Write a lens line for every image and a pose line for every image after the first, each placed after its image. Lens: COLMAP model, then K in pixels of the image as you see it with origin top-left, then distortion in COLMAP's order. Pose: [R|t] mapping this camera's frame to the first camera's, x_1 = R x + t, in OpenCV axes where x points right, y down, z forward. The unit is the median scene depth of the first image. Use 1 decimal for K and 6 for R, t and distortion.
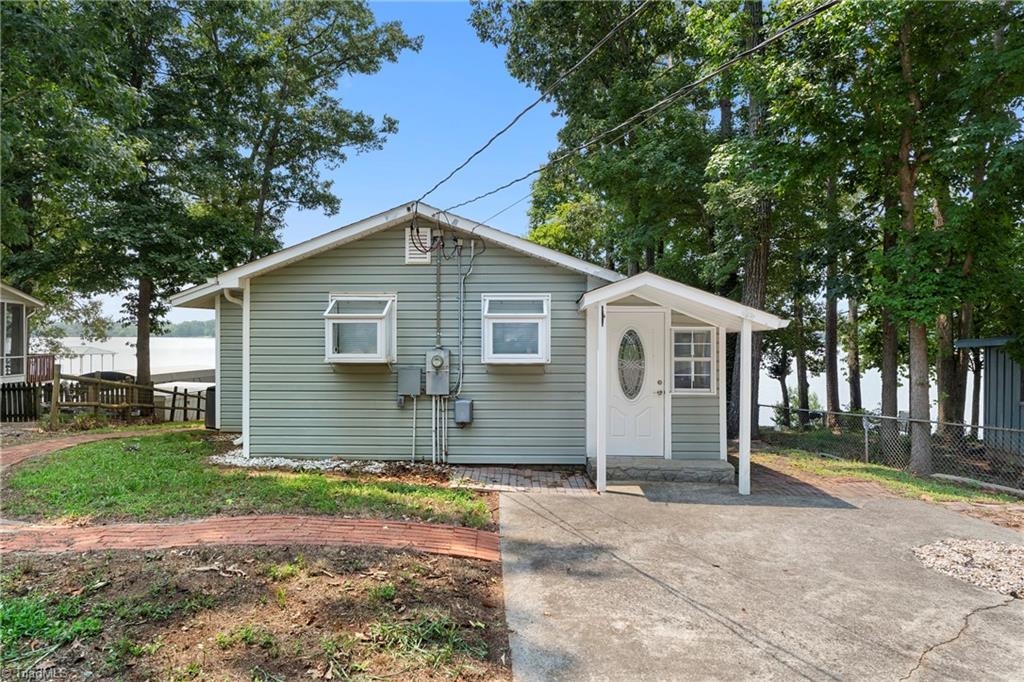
lens RADIAL K [[606.4, 0, 513.4], [0, 606.4, 347.2], [0, 0, 1]] dist [0.001134, 0.000626]
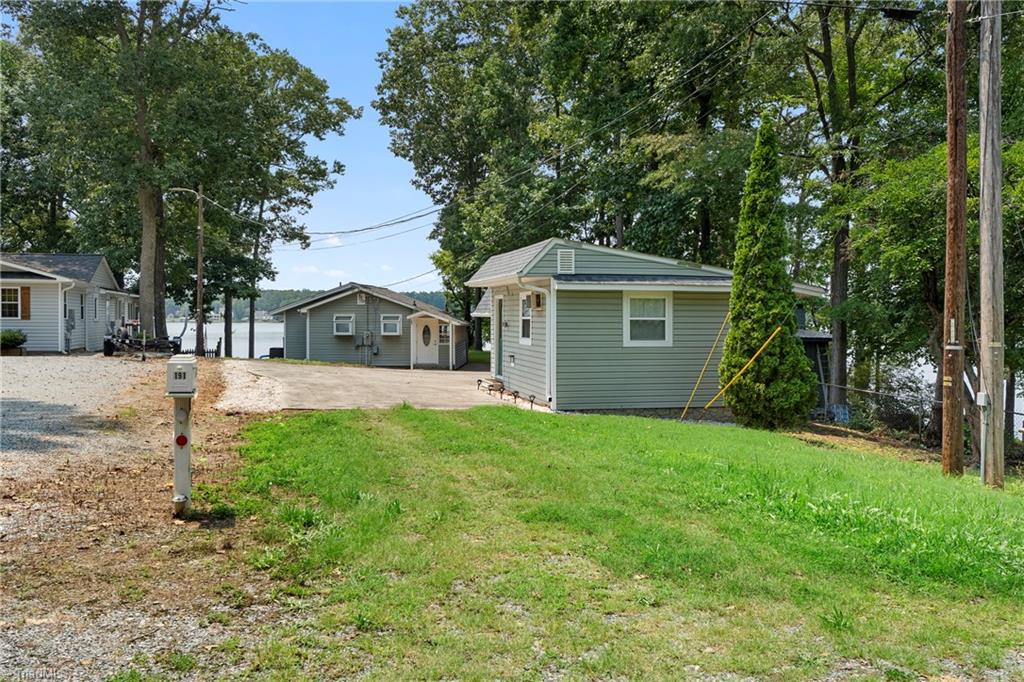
lens RADIAL K [[893.6, 0, 510.6], [0, 893.6, 343.3], [0, 0, 1]] dist [0.003825, 0.000903]
pose [[0.999892, -0.000558, 0.014712, 0.581205], [0.000398, 0.999940, 0.010915, 0.016674], [-0.014717, -0.010908, 0.999832, -3.864713]]
